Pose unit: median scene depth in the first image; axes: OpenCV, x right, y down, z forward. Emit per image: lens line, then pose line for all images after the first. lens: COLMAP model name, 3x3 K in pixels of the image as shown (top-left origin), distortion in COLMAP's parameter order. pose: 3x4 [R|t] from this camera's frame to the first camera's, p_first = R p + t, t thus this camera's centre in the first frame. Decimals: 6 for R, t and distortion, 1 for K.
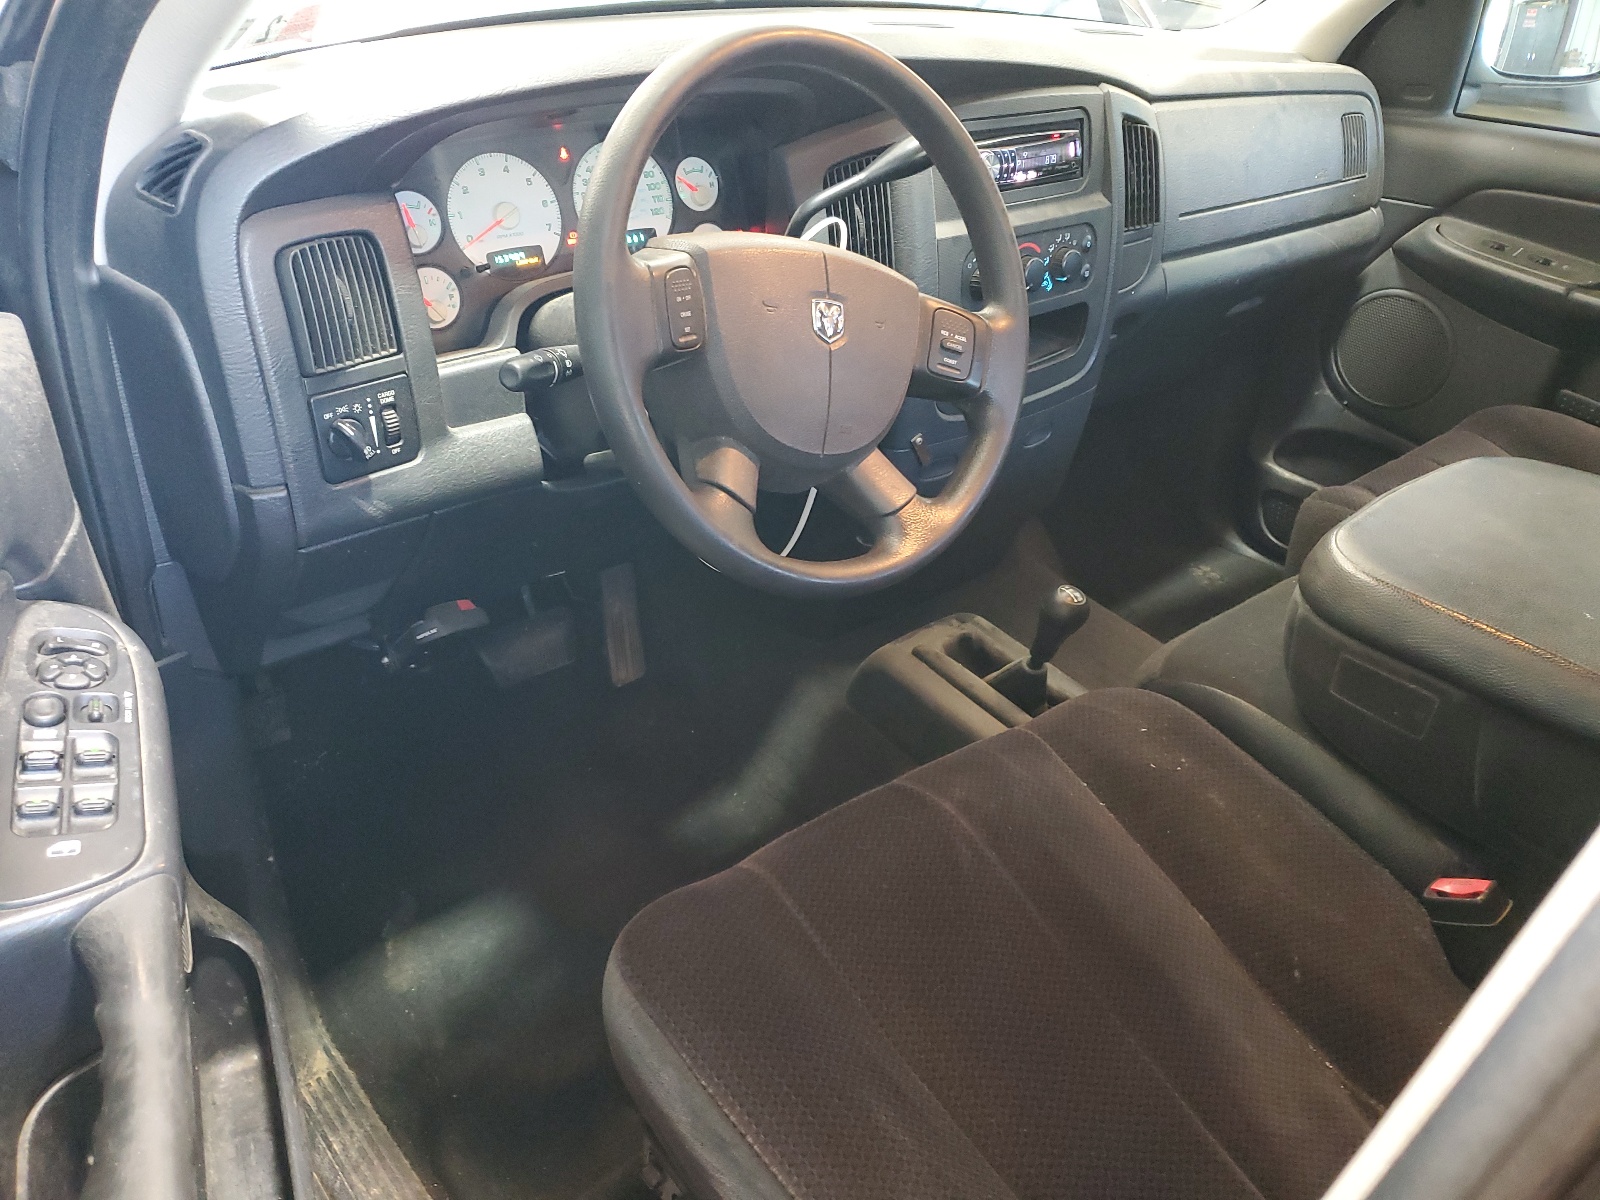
lens RADIAL K [[1197.3, 0, 800.0], [0, 1197.3, 600.0], [0, 0, 1]] dist [0.032010, 0.000422]
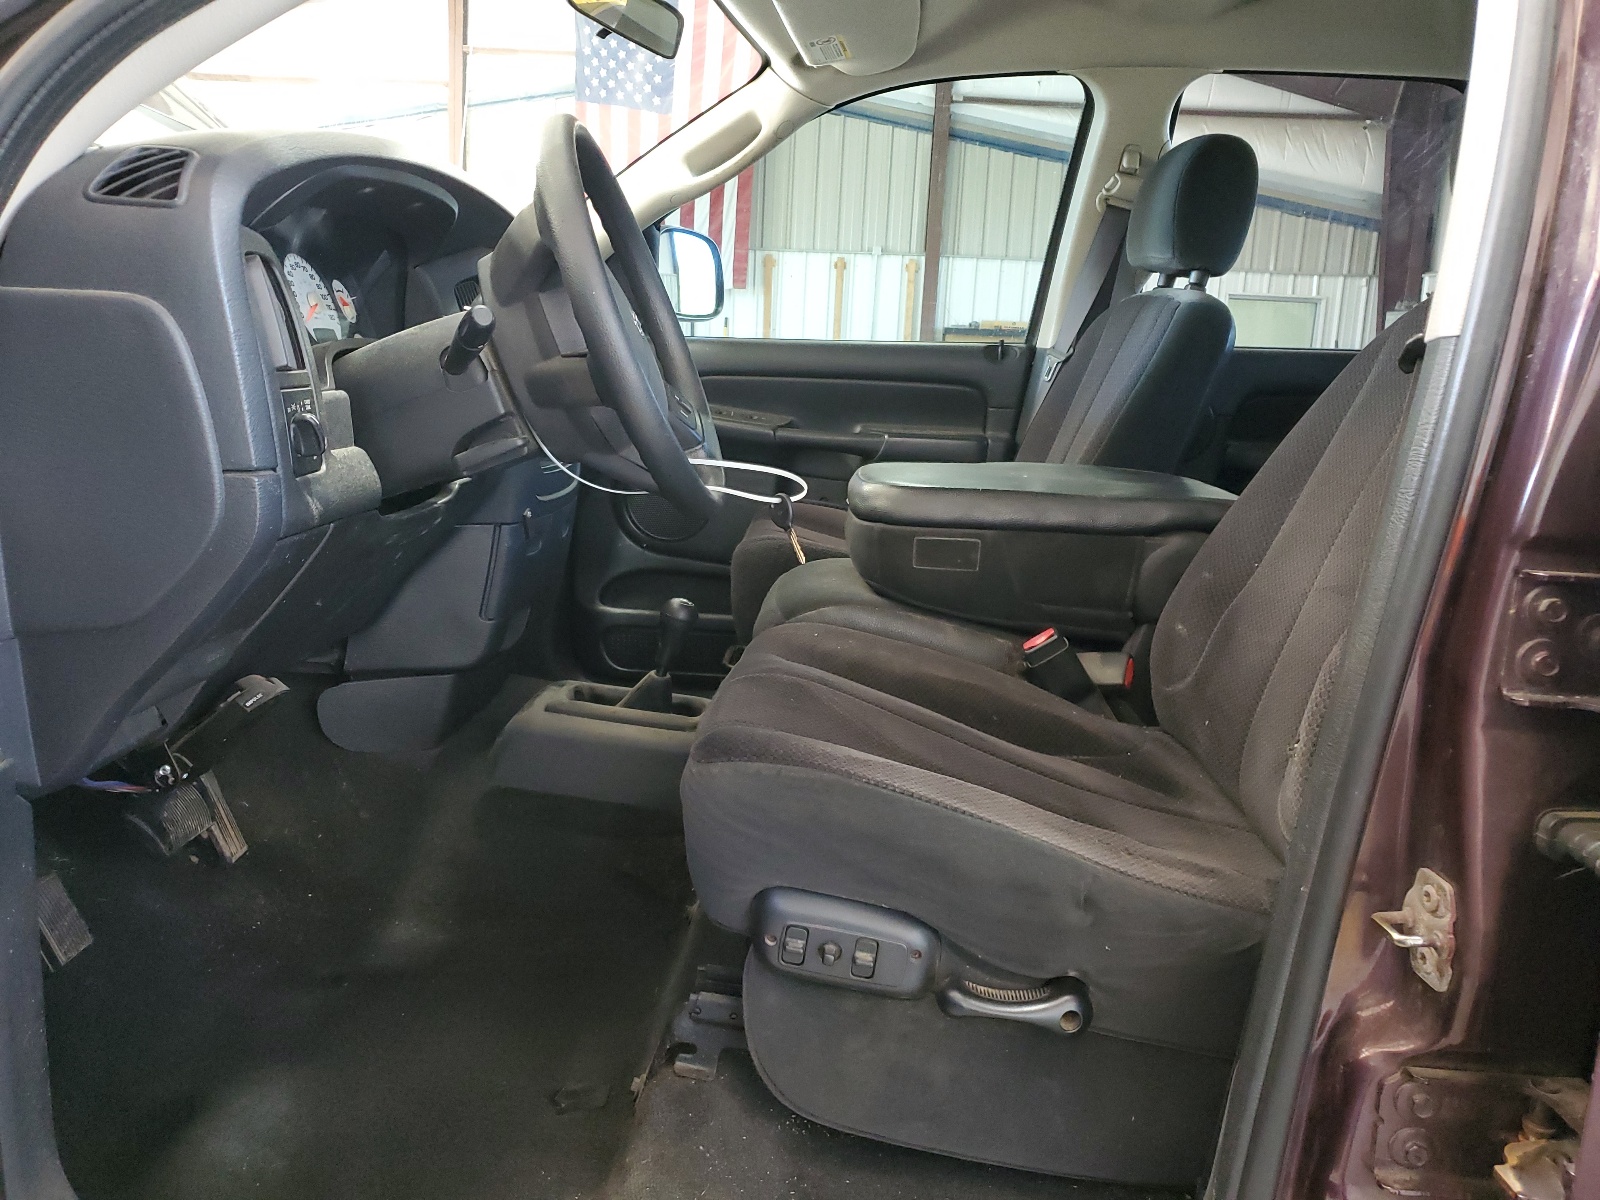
lens RADIAL K [[1197.3, 0, 800.0], [0, 1197.3, 600.0], [0, 0, 1]] dist [0.032010, 0.000422]
pose [[0.697060, -0.167220, 0.697241, -0.721208], [0.354192, 0.925800, -0.132065, 0.255900], [-0.623422, 0.339015, 0.704567, 0.030084]]
